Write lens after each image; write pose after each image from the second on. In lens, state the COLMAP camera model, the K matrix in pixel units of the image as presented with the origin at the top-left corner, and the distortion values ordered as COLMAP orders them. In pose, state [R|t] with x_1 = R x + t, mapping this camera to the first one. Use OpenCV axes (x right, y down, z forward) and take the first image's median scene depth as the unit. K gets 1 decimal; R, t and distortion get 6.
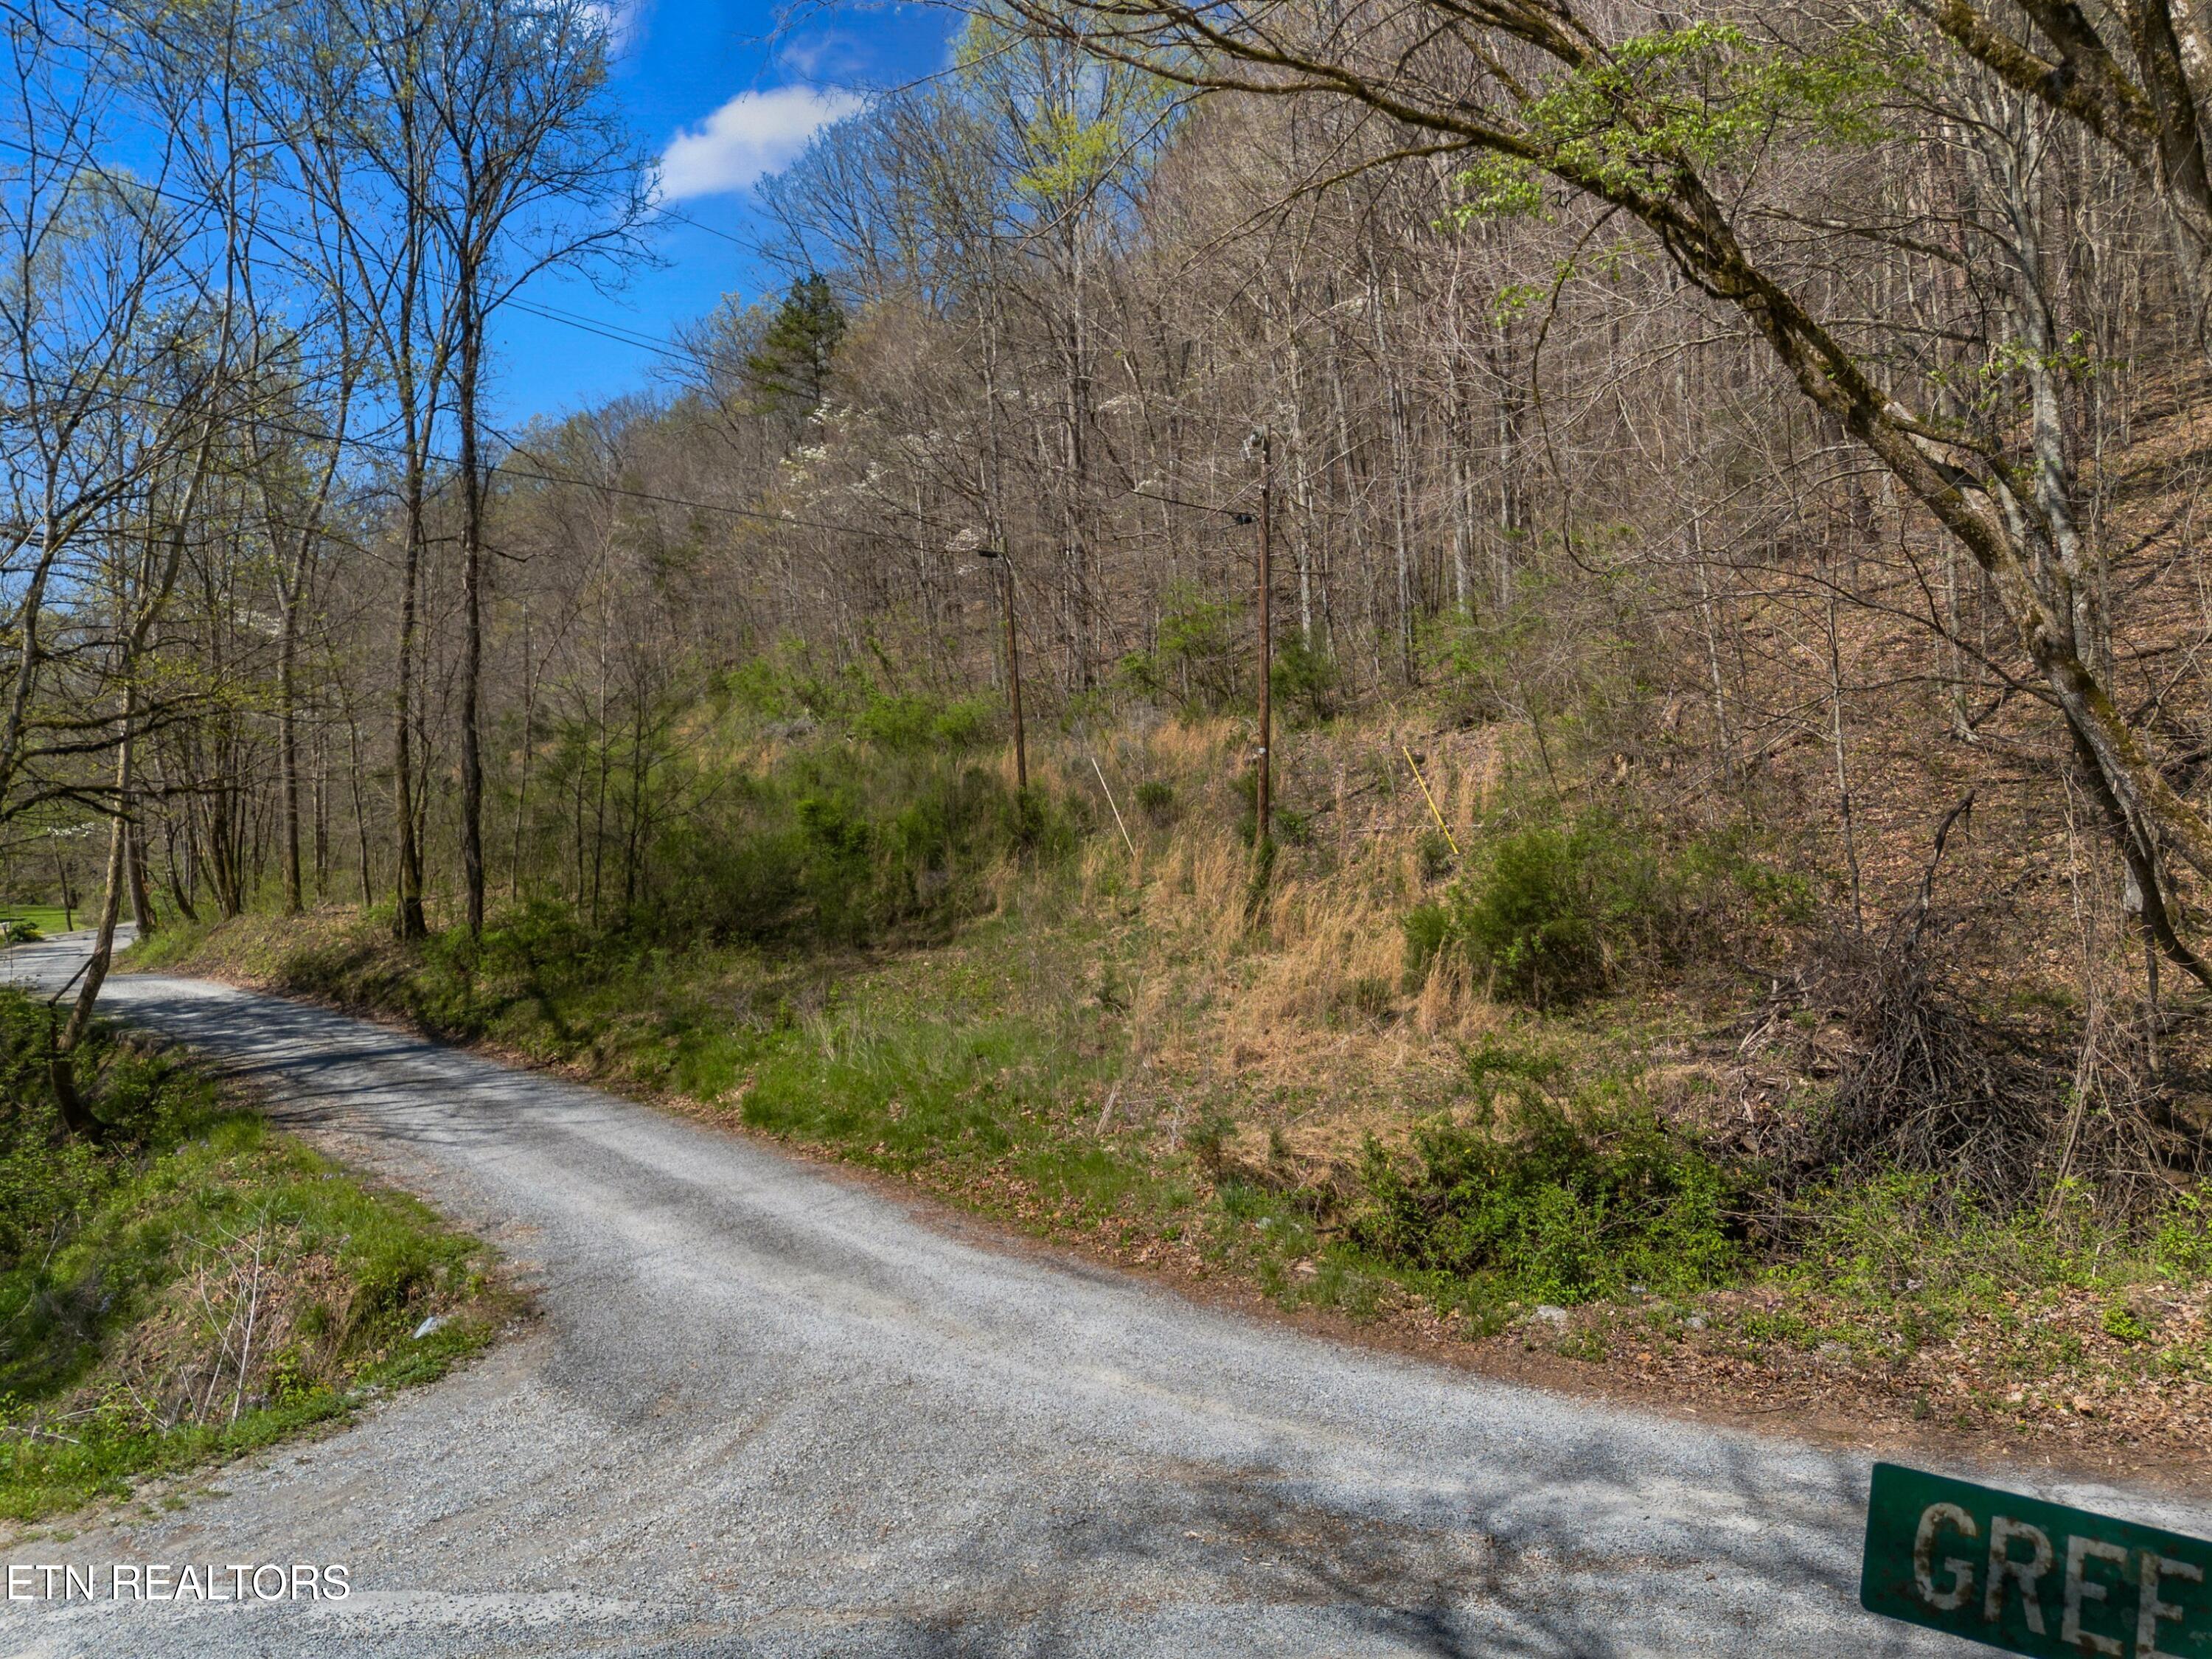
lens RADIAL K [[1596.1, 0, 1106.0], [0, 1596.1, 829.5], [0, 0, 1]] dist [0.067030, -0.070965]
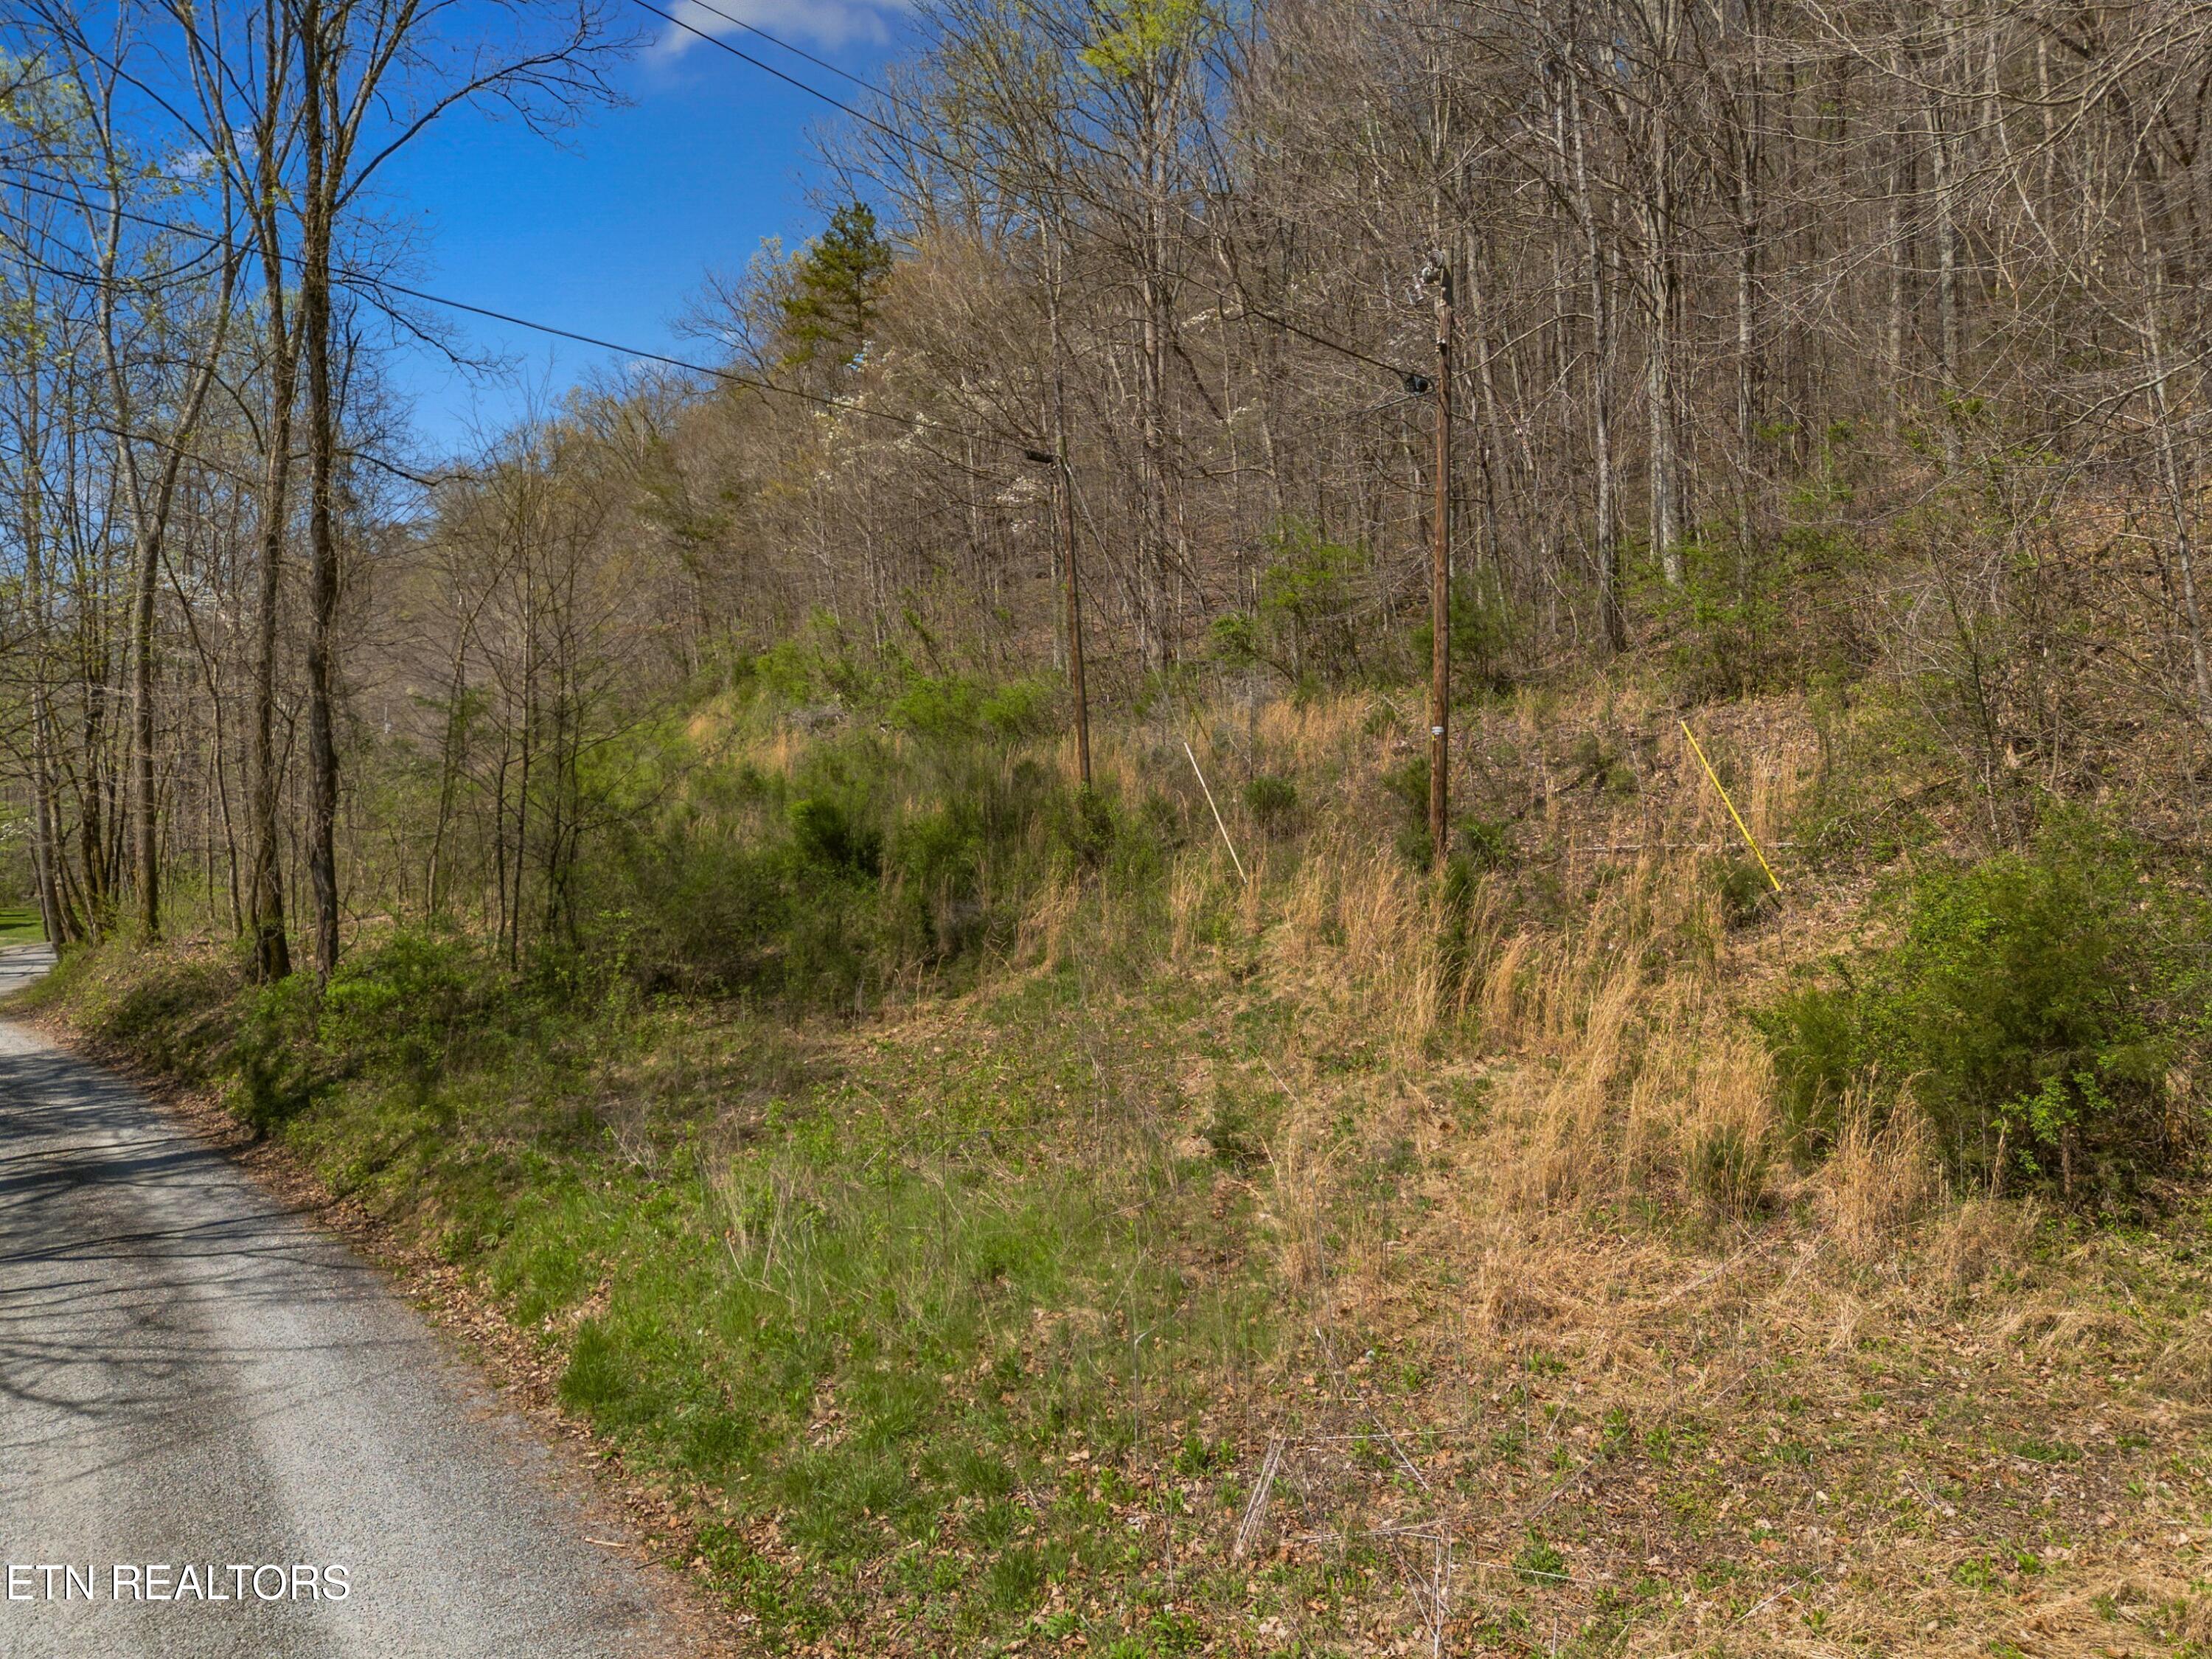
lens RADIAL K [[1596.1, 0, 1106.0], [0, 1596.1, 829.5], [0, 0, 1]] dist [0.067030, -0.070965]
pose [[0.999060, 0.005628, -0.042984, -0.019758], [-0.005701, 0.999982, -0.001583, -0.007782], [0.042975, 0.001827, 0.999074, 0.459523]]
